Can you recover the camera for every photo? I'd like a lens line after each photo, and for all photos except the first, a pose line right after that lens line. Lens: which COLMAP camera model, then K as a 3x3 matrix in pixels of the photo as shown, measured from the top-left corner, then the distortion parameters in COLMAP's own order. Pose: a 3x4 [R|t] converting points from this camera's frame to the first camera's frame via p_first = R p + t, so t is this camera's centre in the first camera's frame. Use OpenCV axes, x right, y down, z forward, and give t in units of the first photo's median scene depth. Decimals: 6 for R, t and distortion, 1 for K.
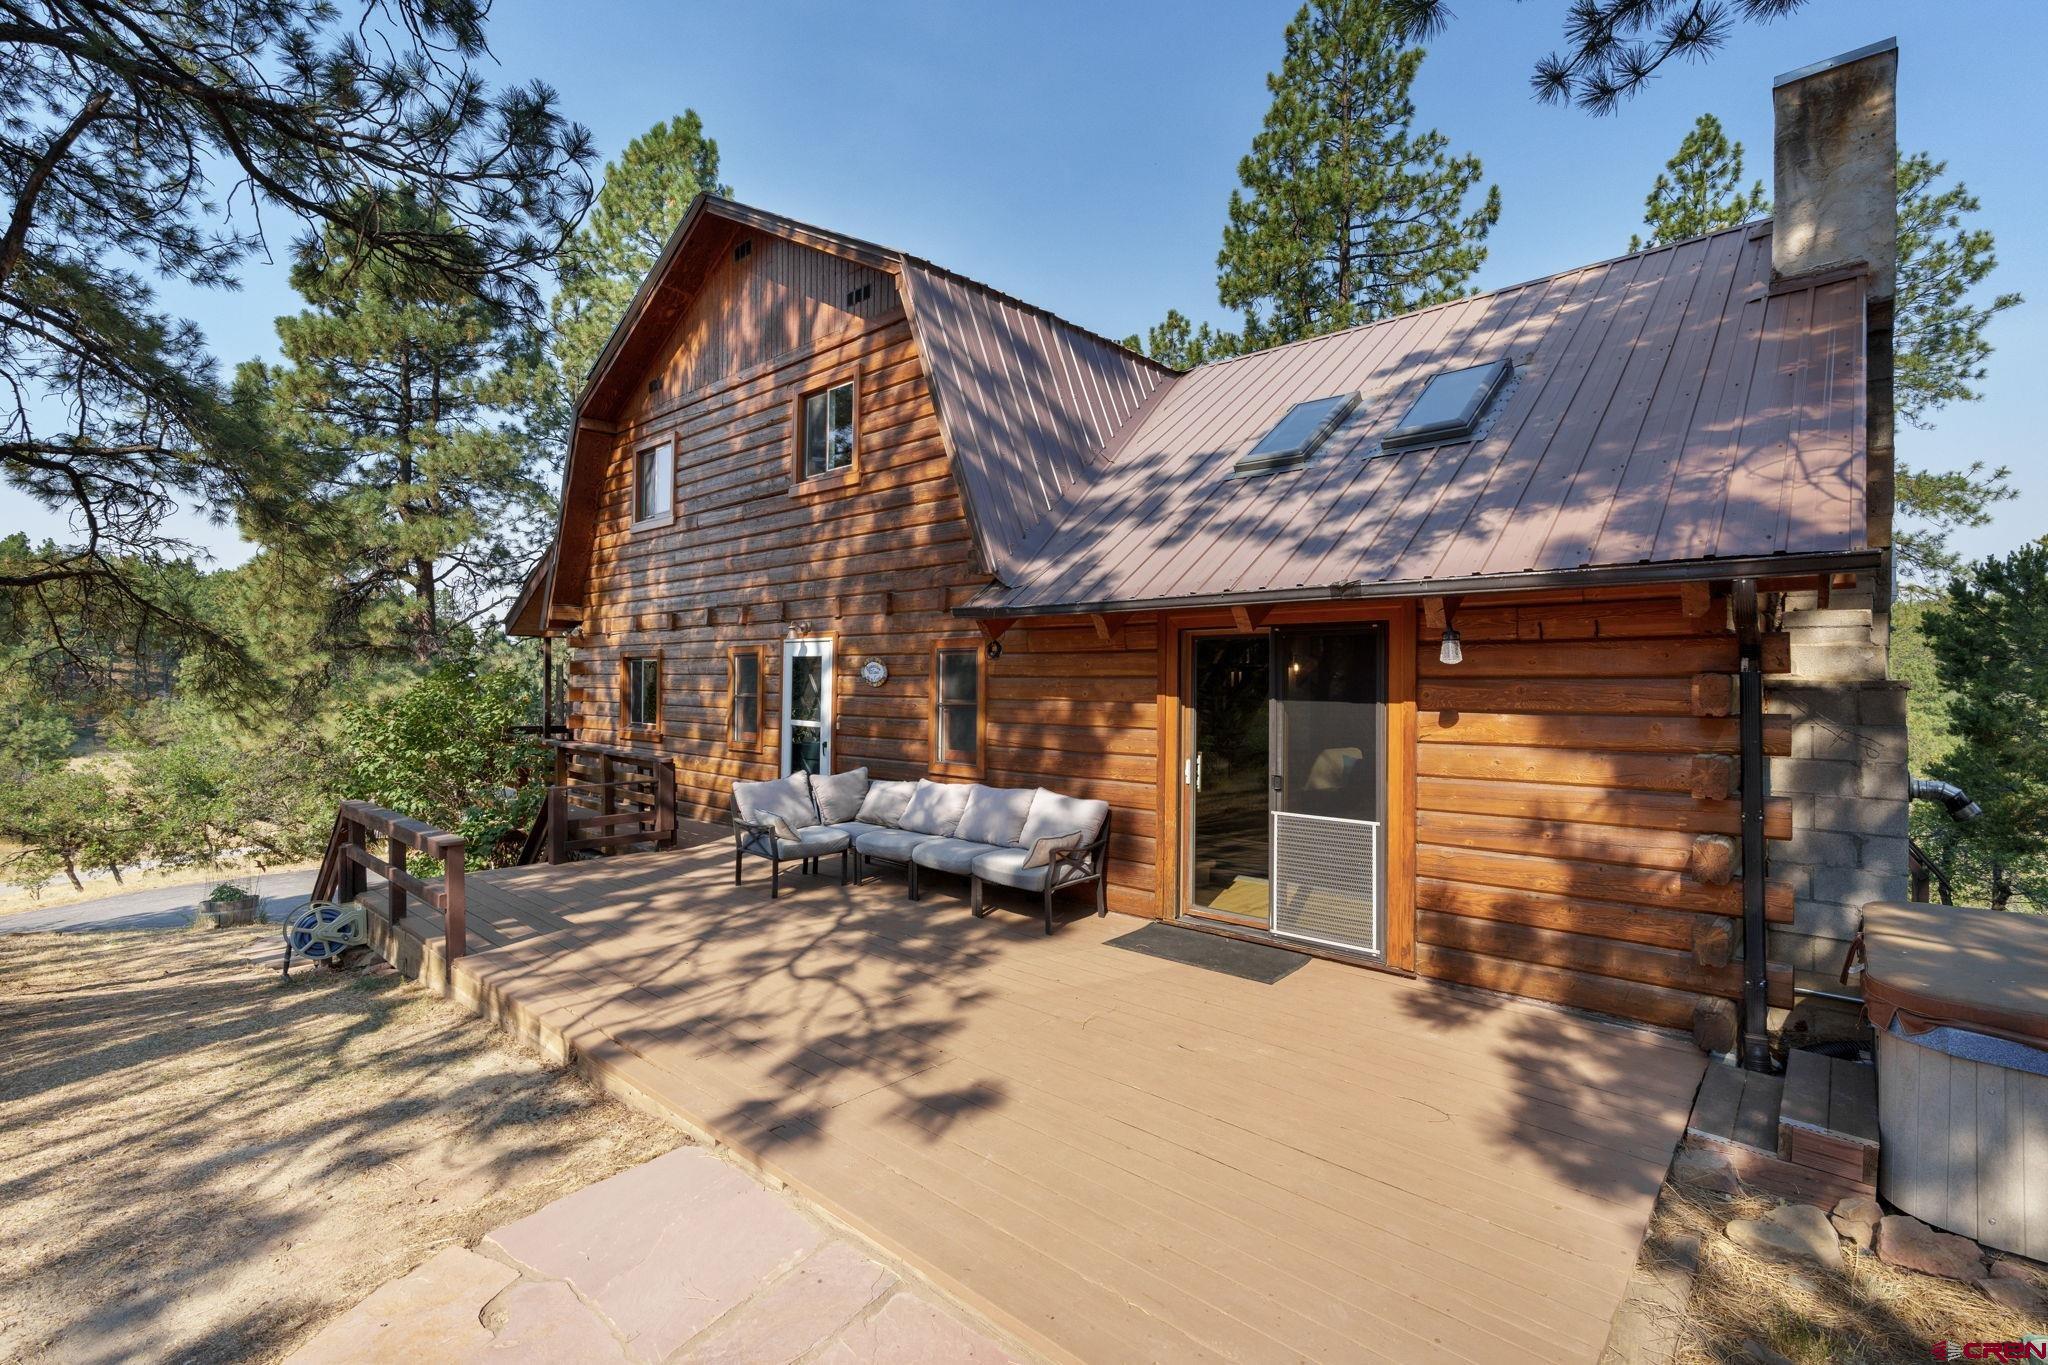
lens RADIAL K [[930.7, 0, 1024.3], [0, 930.7, 678.3], [0, 0, 1]] dist [-0.002808, 0.000041]
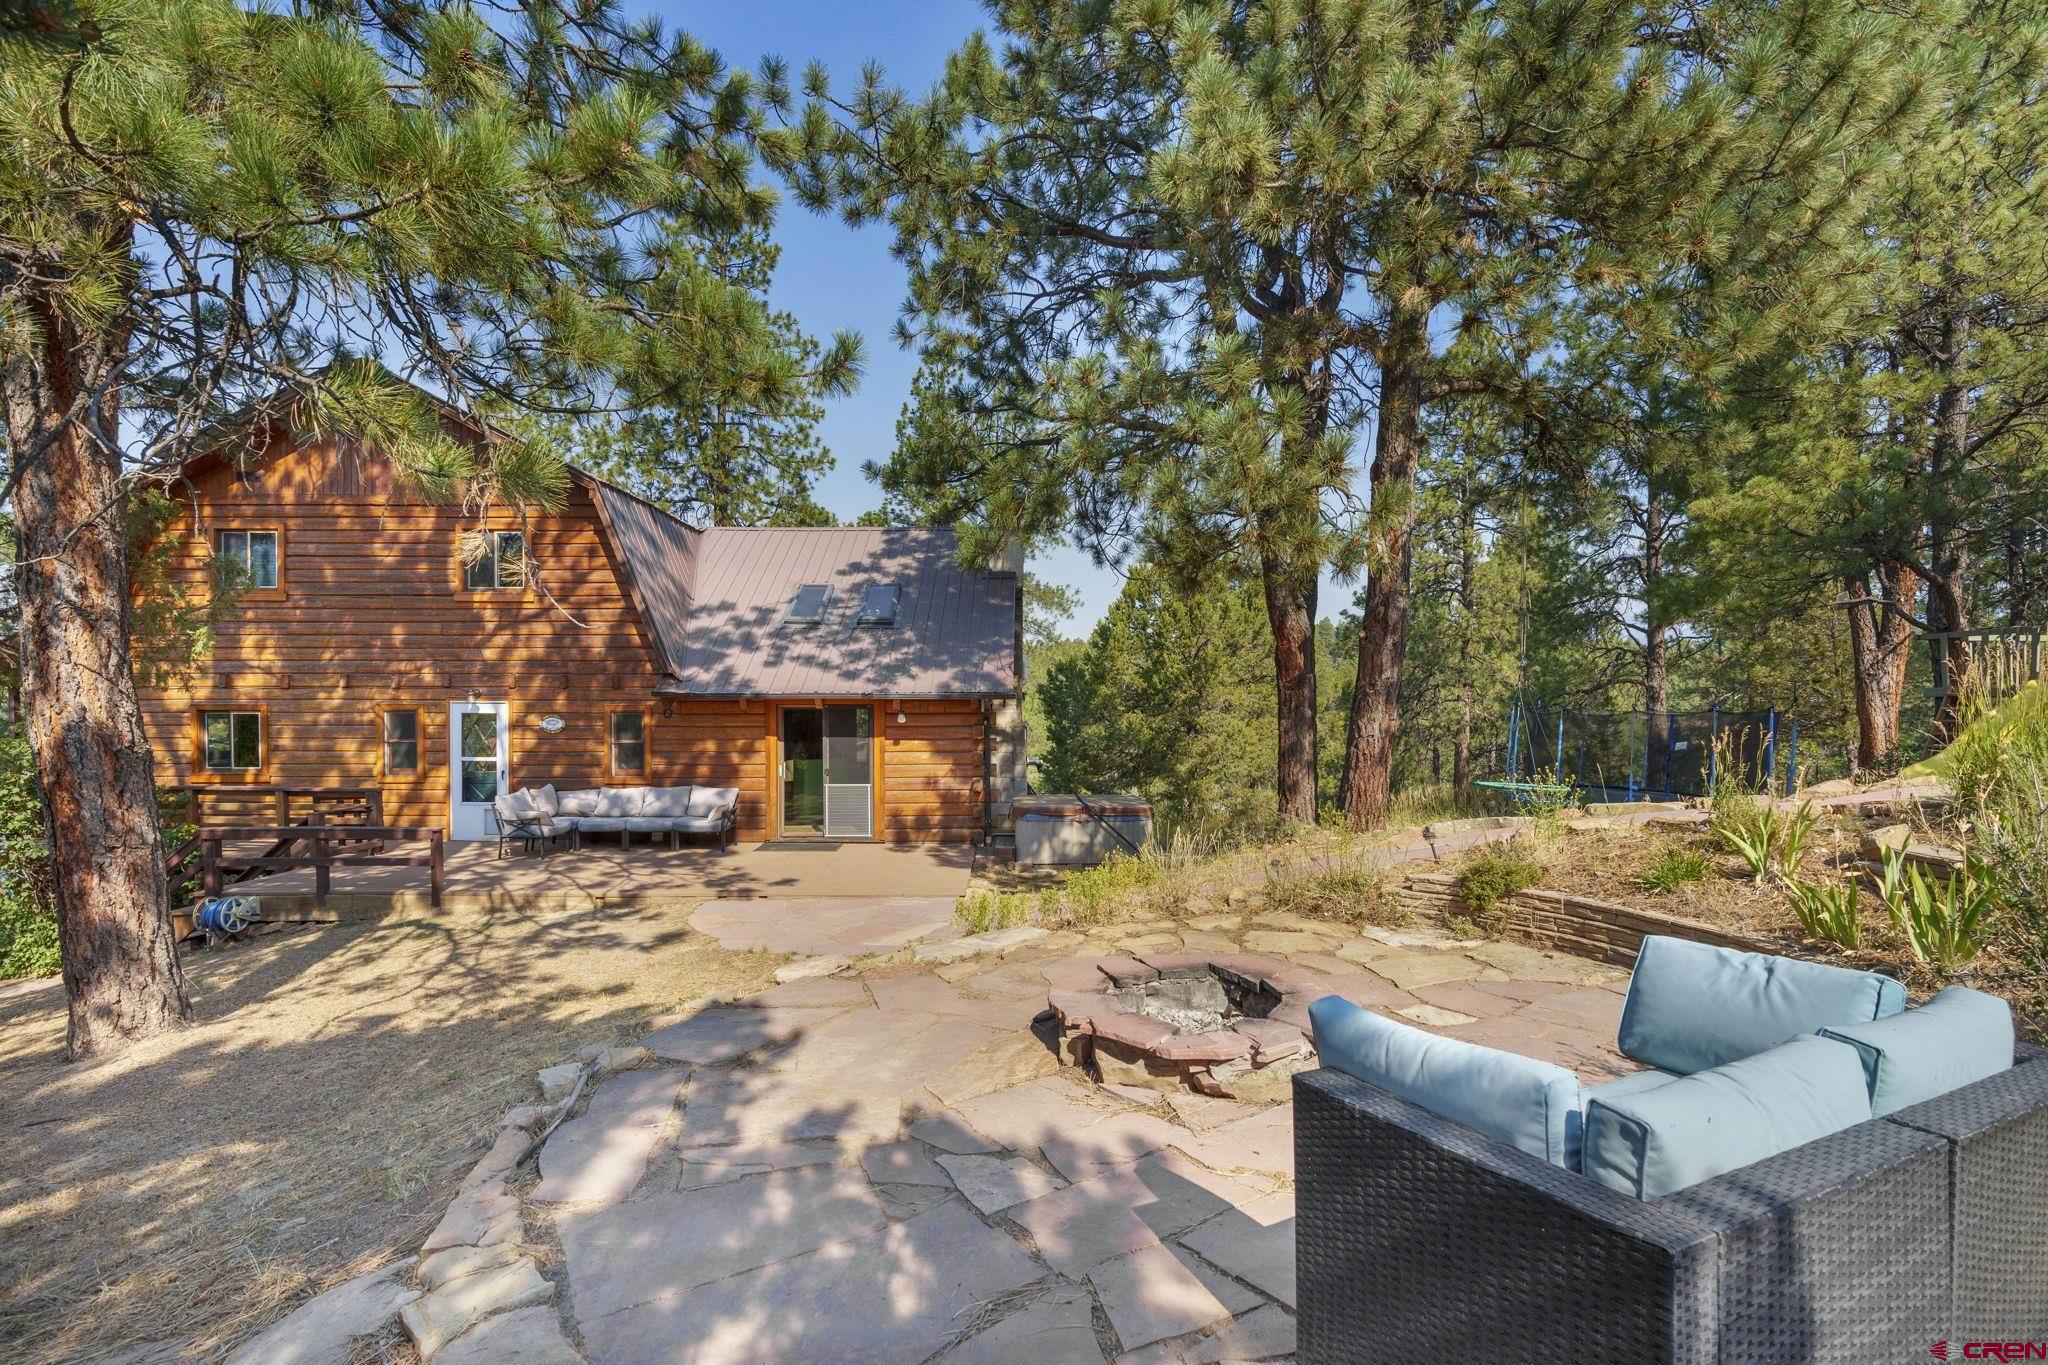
lens RADIAL K [[930.7, 0, 1024.3], [0, 930.7, 678.3], [0, 0, 1]] dist [-0.002808, 0.000041]
pose [[0.741411, 0.007764, 0.671006, -0.860504], [0.002037, 0.999902, -0.013820, -0.086525], [-0.671048, 0.011613, 0.741323, -0.975233]]
